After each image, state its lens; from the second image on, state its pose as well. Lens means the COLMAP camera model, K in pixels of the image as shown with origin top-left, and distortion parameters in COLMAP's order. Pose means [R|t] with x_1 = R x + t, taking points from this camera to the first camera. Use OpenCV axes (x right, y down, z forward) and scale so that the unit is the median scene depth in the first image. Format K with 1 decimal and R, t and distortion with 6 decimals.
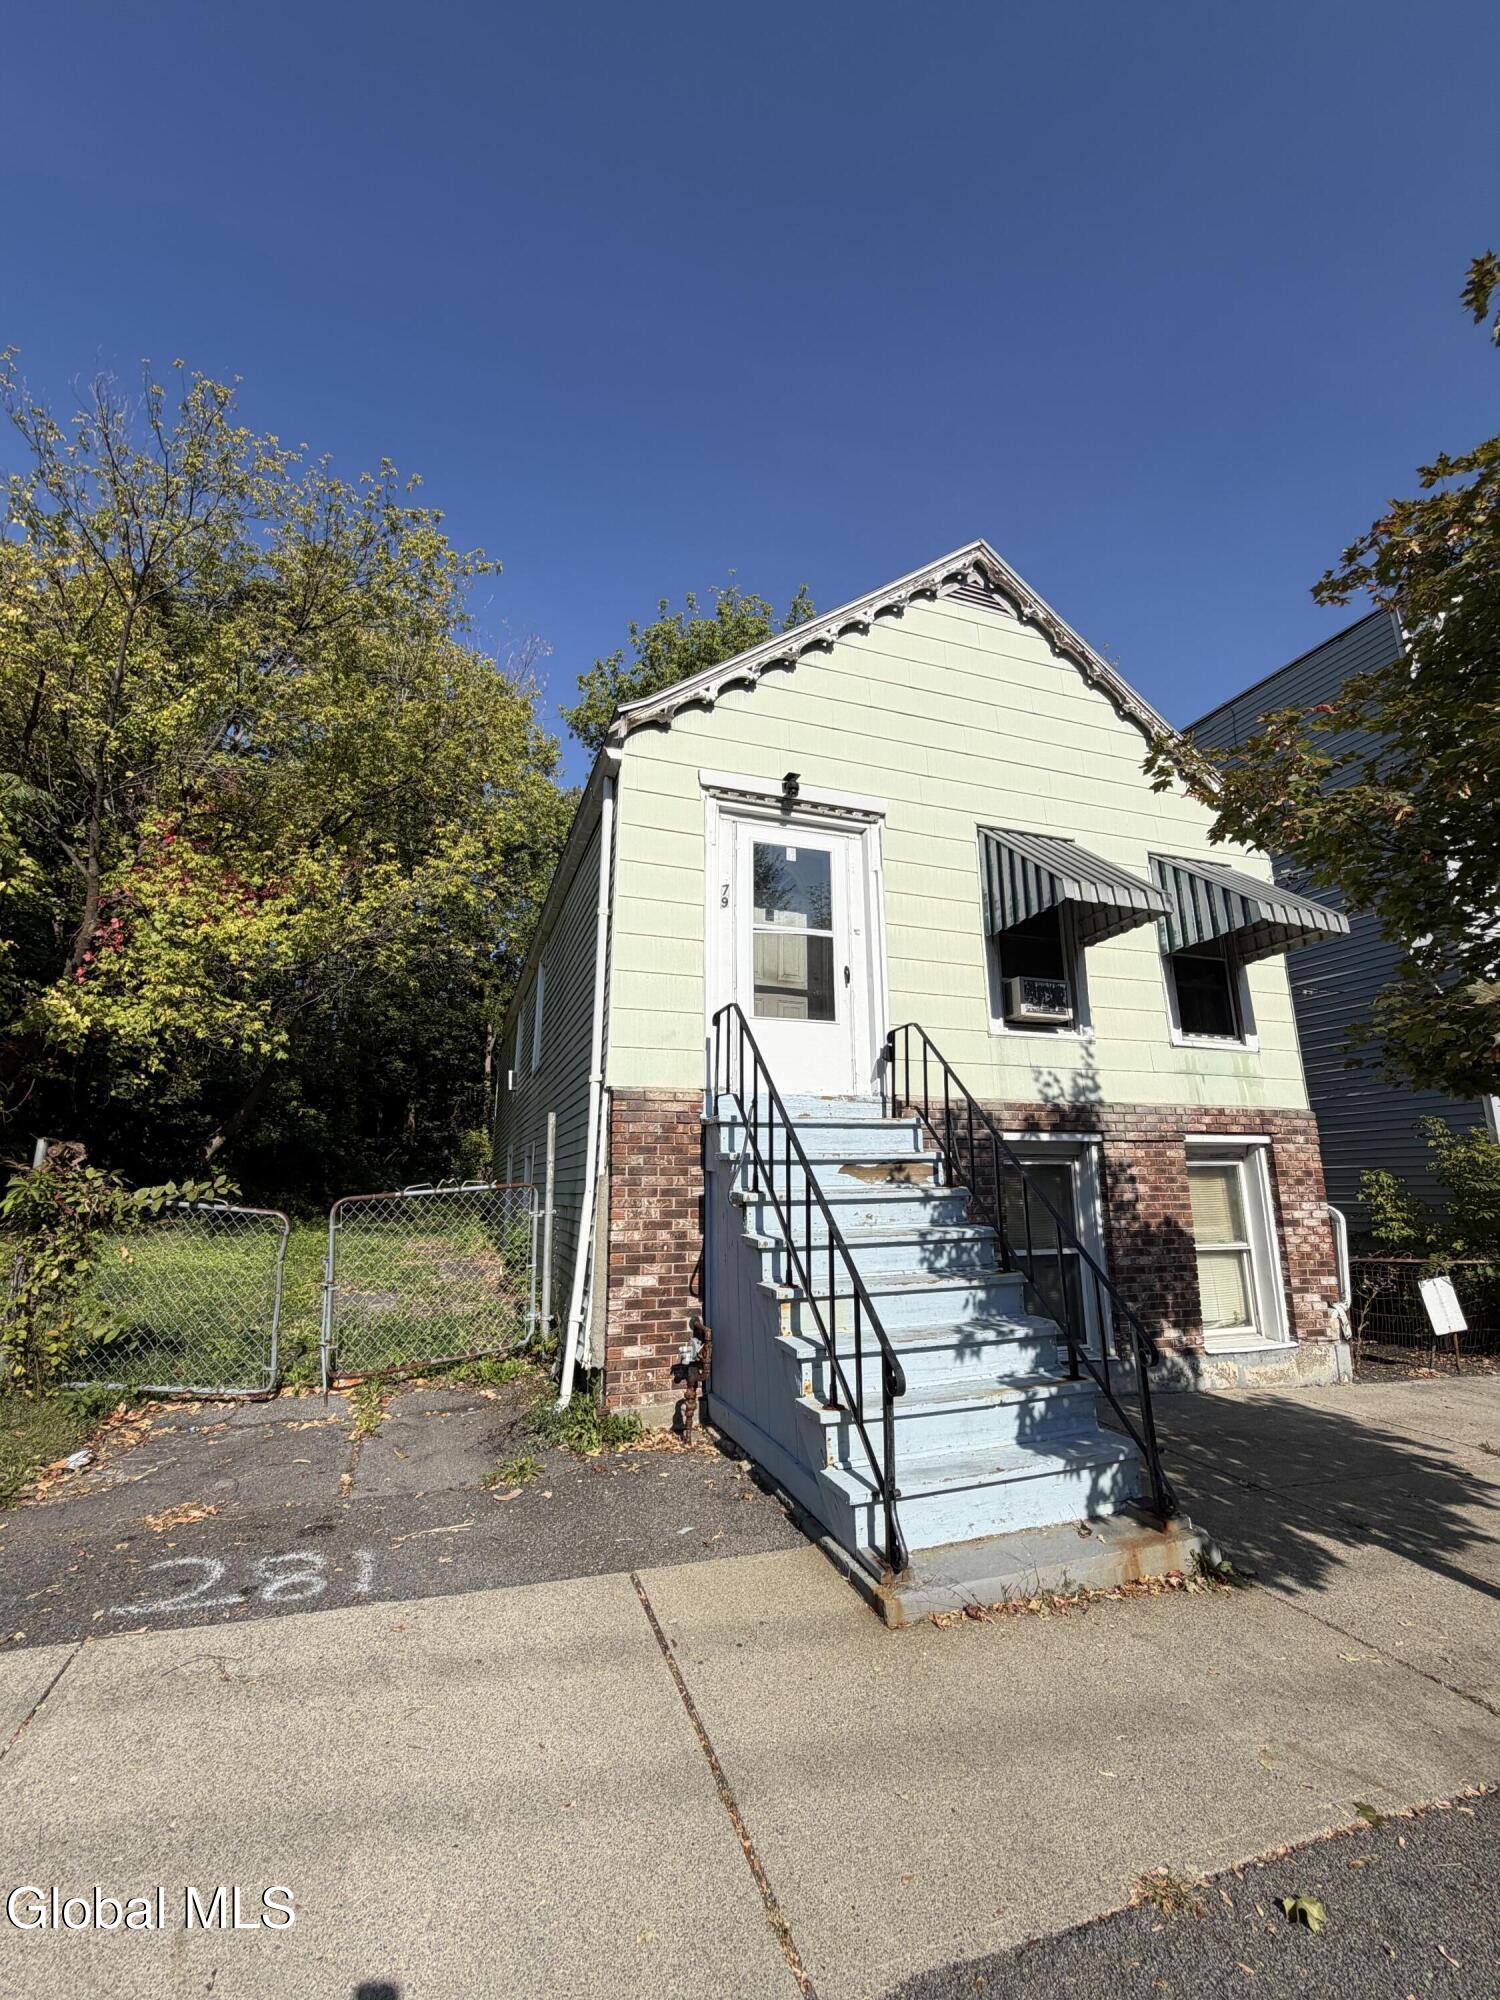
lens RADIAL K [[853.9, 0, 752.8], [0, 853.9, 1007.7], [0, 0, 1]] dist [-0.001689, -0.000087]
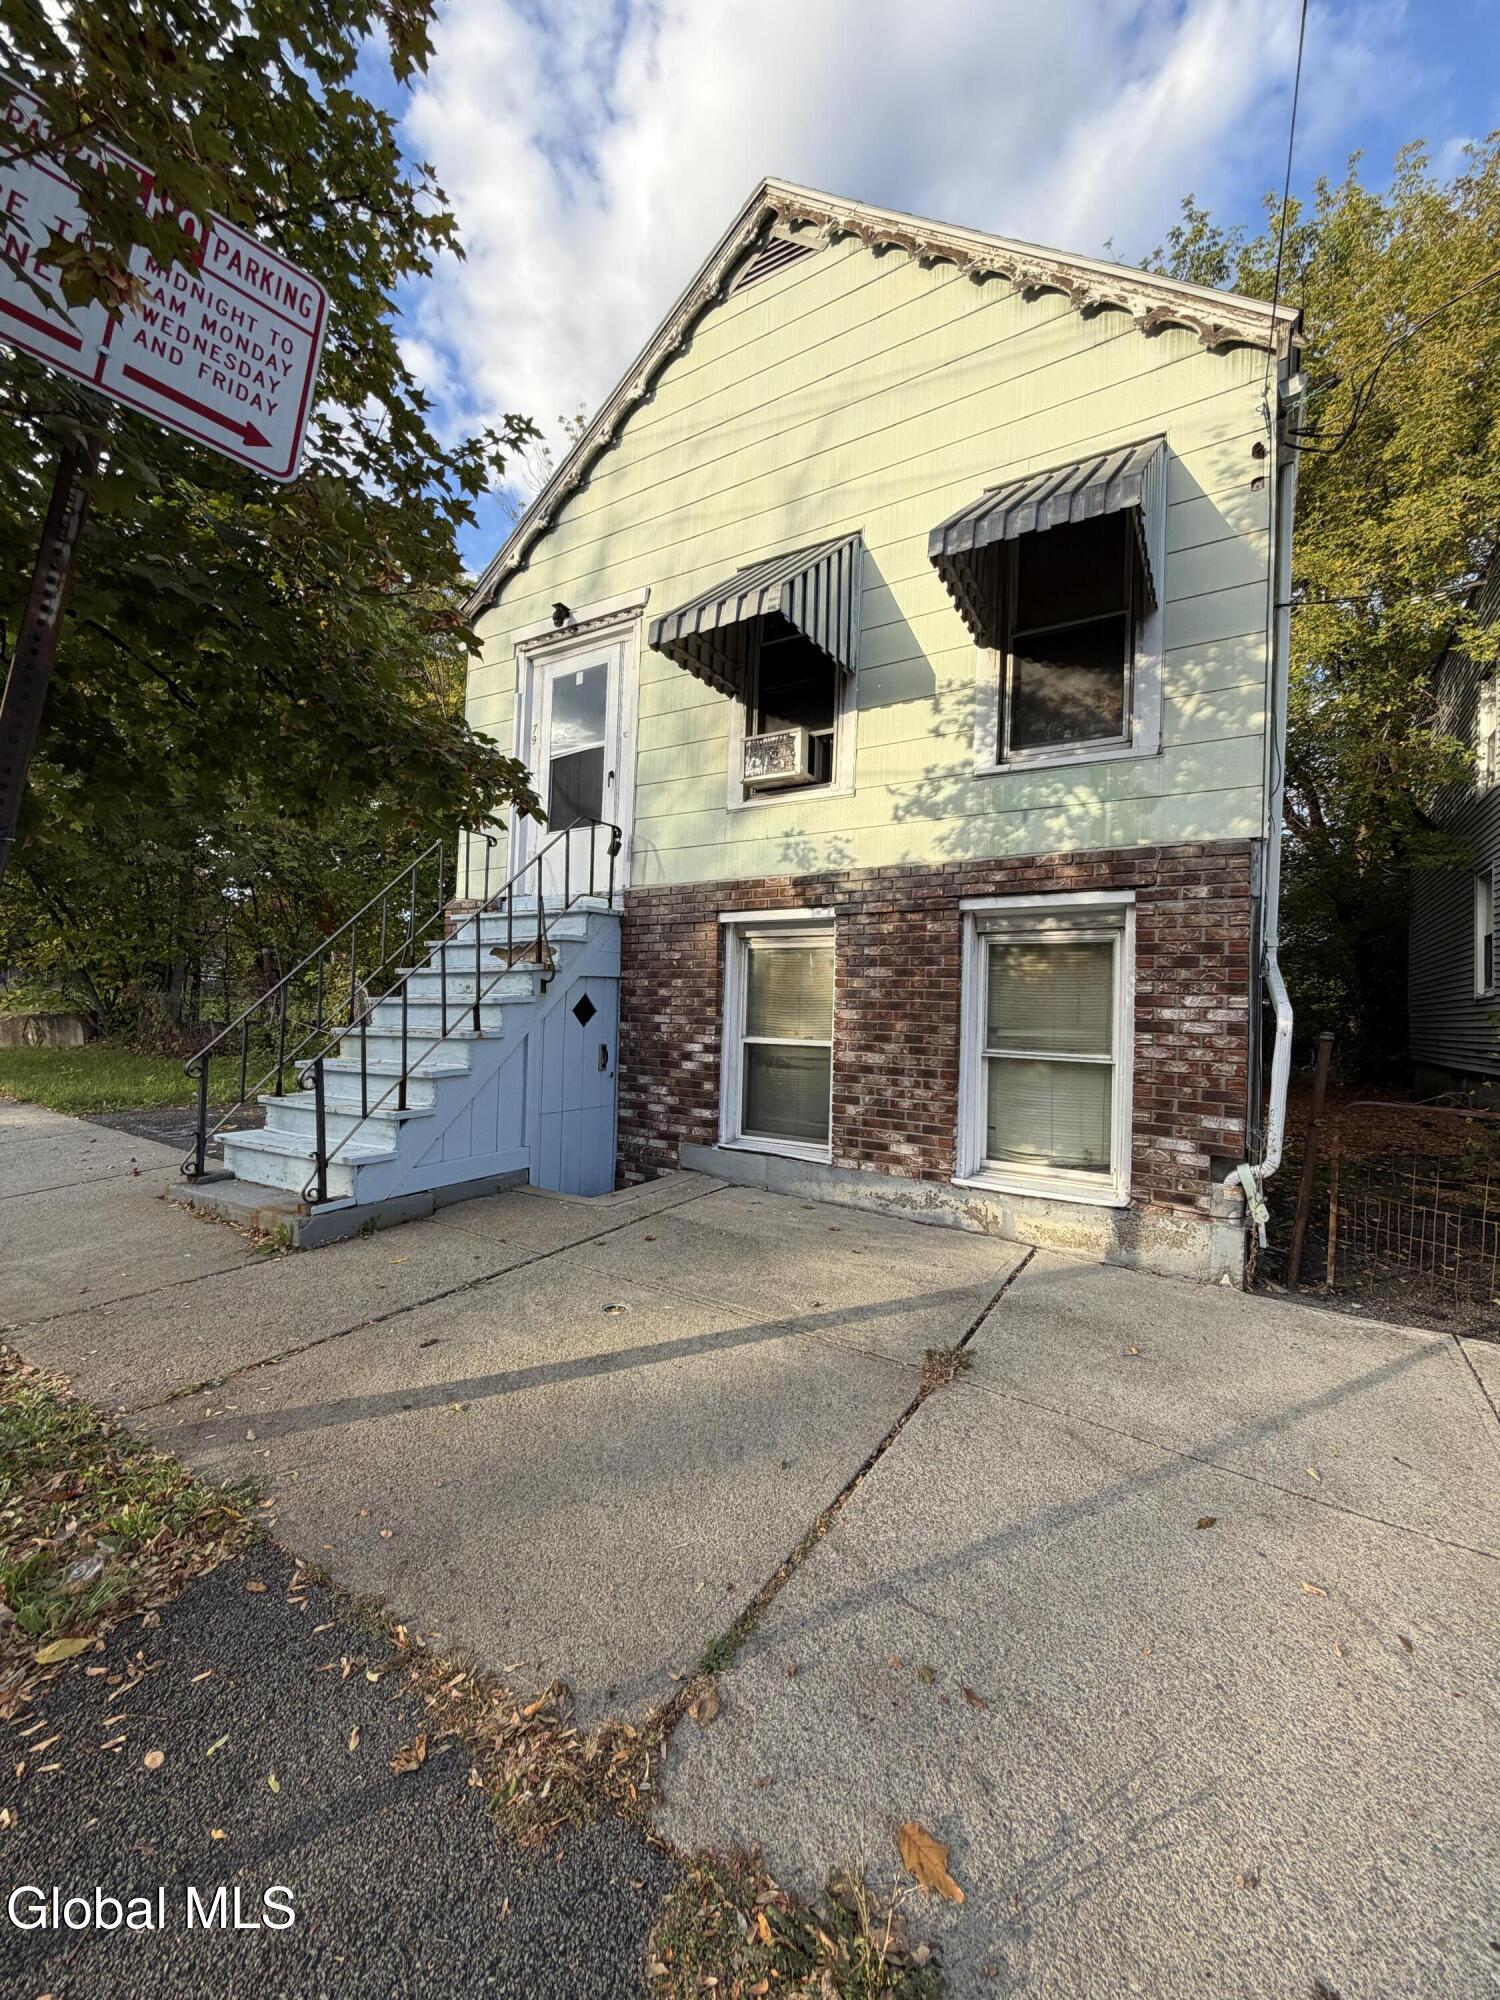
lens RADIAL K [[807.1, 0, 748.3], [0, 807.1, 992.3], [0, 0, 1]] dist [0.000459, 0.000059]
pose [[0.613990, 0.008535, -0.789268, 0.928082], [0.142337, 0.982351, 0.121351, 0.115083], [0.776374, -0.186851, 0.601939, 0.424807]]
